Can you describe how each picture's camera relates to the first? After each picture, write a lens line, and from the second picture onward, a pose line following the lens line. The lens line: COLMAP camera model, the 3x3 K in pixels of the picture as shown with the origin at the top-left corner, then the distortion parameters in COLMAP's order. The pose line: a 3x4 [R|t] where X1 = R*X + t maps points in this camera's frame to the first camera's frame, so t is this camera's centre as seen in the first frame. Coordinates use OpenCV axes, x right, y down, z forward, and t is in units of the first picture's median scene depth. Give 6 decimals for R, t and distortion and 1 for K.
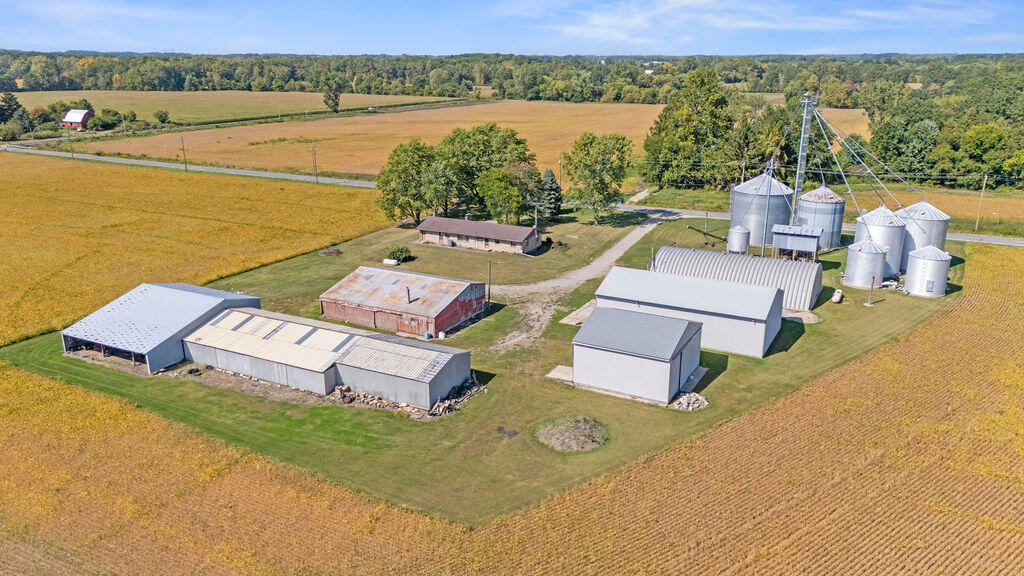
lens RADIAL K [[768.1, 0, 513.9], [0, 768.1, 285.2], [0, 0, 1]] dist [0.101732, -0.087475]
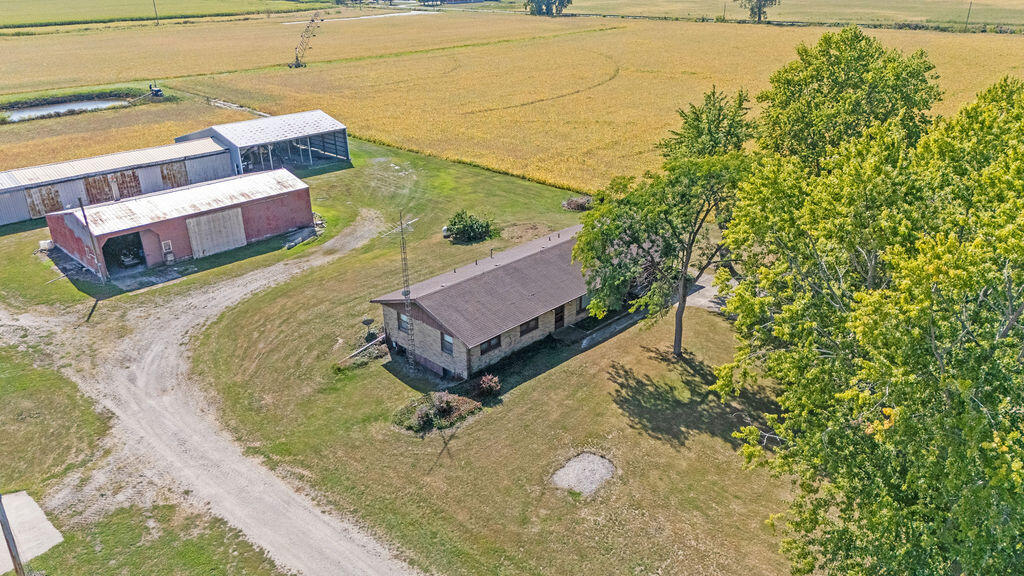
lens RADIAL K [[768.1, 0, 513.9], [0, 768.1, 285.2], [0, 0, 1]] dist [0.101732, -0.087475]
pose [[-0.285988, 0.382235, -0.878696, 0.258898], [-0.267764, 0.848589, 0.456288, -0.208172], [0.920062, 0.365776, -0.140337, 0.922643]]
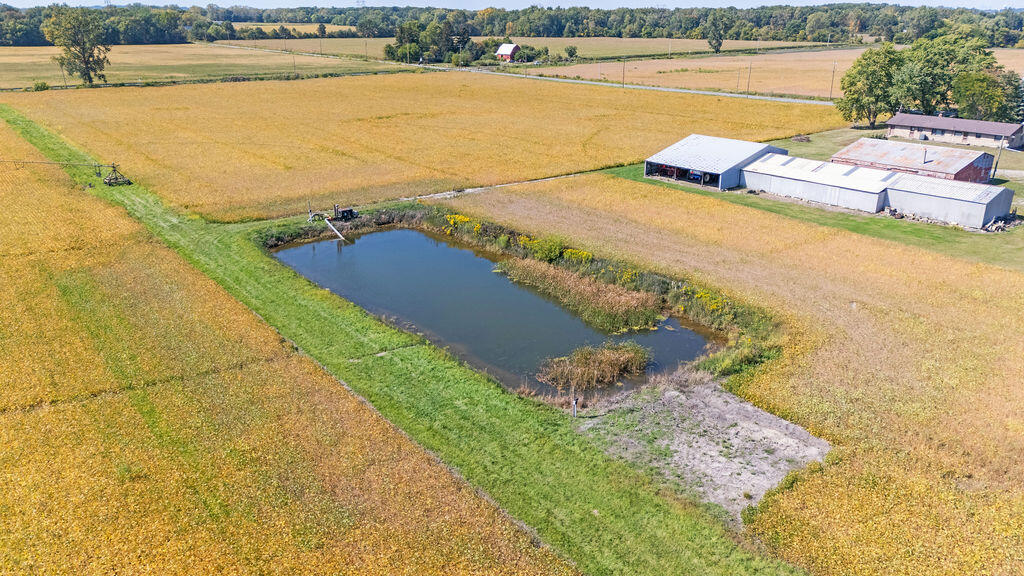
lens RADIAL K [[768.1, 0, 513.9], [0, 768.1, 285.2], [0, 0, 1]] dist [0.101732, -0.087475]
pose [[0.919009, 0.137039, -0.369652, -0.151576], [-0.118775, 0.990319, 0.071843, 0.120924], [0.375918, -0.022119, 0.926389, -0.198717]]
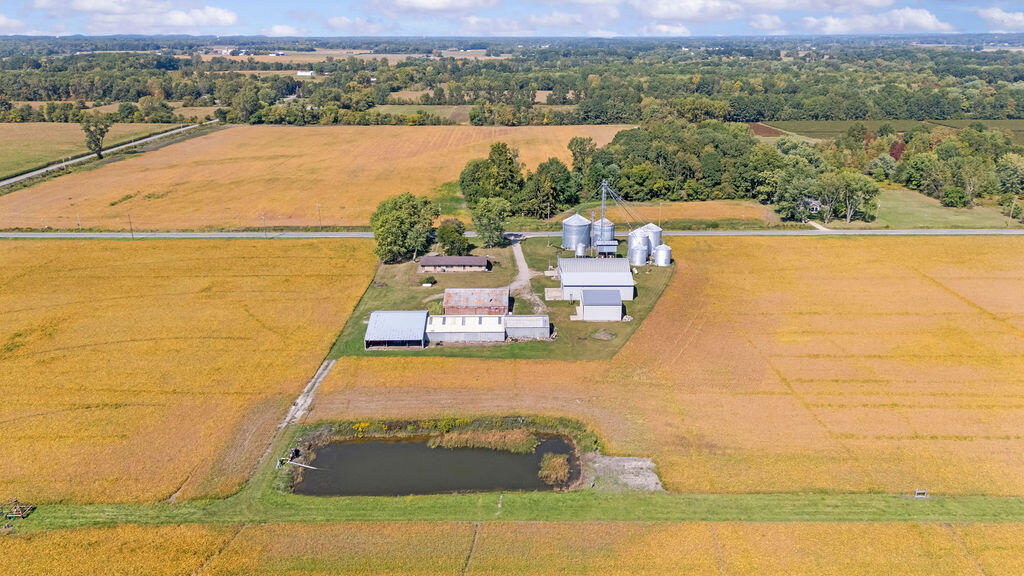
lens RADIAL K [[768.1, 0, 513.9], [0, 768.1, 285.2], [0, 0, 1]] dist [0.101732, -0.087475]
pose [[0.884671, -0.148854, 0.441815, -0.657765], [0.136947, 0.988824, 0.058934, -0.091621], [-0.445649, 0.008368, 0.895168, -0.635253]]
